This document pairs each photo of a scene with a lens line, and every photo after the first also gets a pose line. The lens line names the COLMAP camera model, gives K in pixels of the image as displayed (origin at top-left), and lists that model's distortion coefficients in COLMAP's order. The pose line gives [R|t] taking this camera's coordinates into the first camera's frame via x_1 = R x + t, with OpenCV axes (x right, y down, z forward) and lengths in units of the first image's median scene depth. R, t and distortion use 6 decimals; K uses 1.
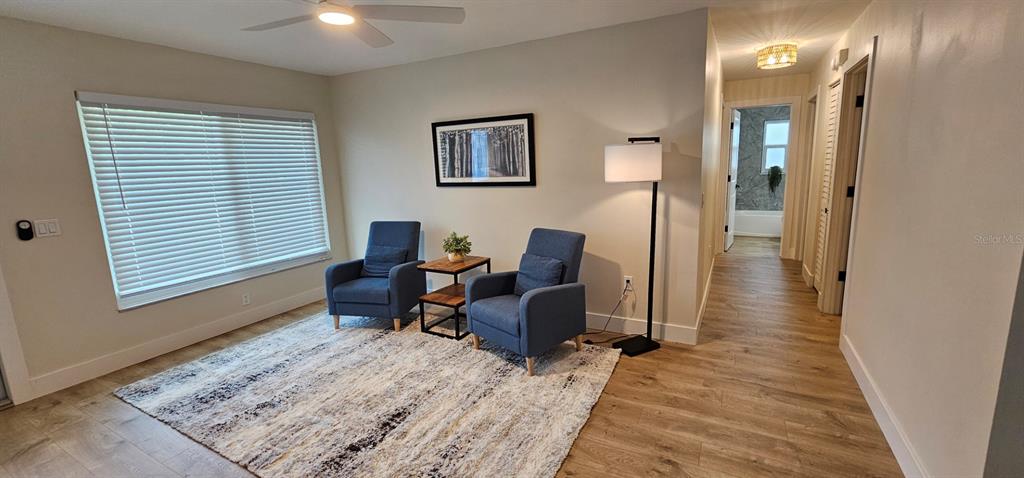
lens RADIAL K [[416.1, 0, 515.3], [0, 416.1, 237.8], [0, 0, 1]] dist [0.000273, -0.000525]
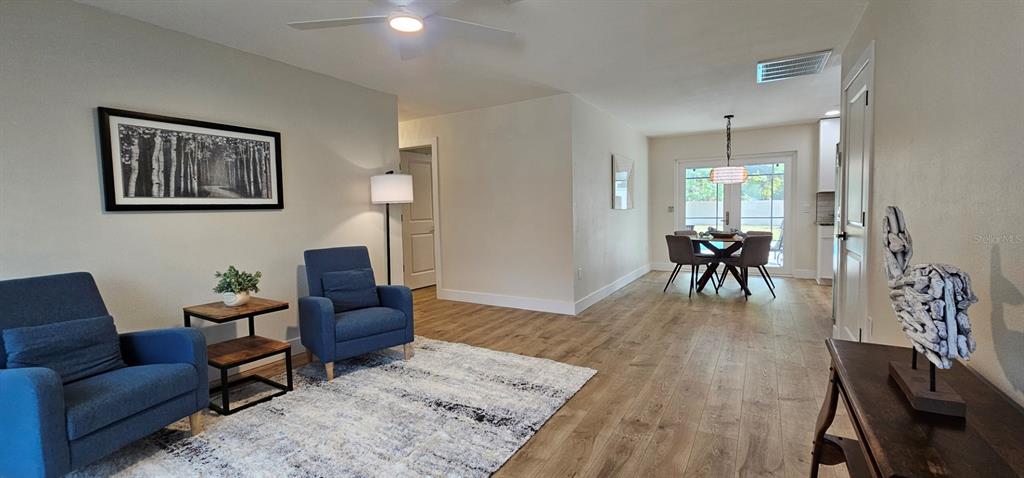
lens RADIAL K [[416.1, 0, 515.8], [0, 416.1, 235.4], [0, 0, 1]] dist [0.000273, -0.000525]
pose [[0.045893, -0.033717, 0.998377, -0.858778], [0.194867, 0.980532, 0.024157, 0.013877], [-0.979755, 0.193442, 0.051570, 0.443326]]
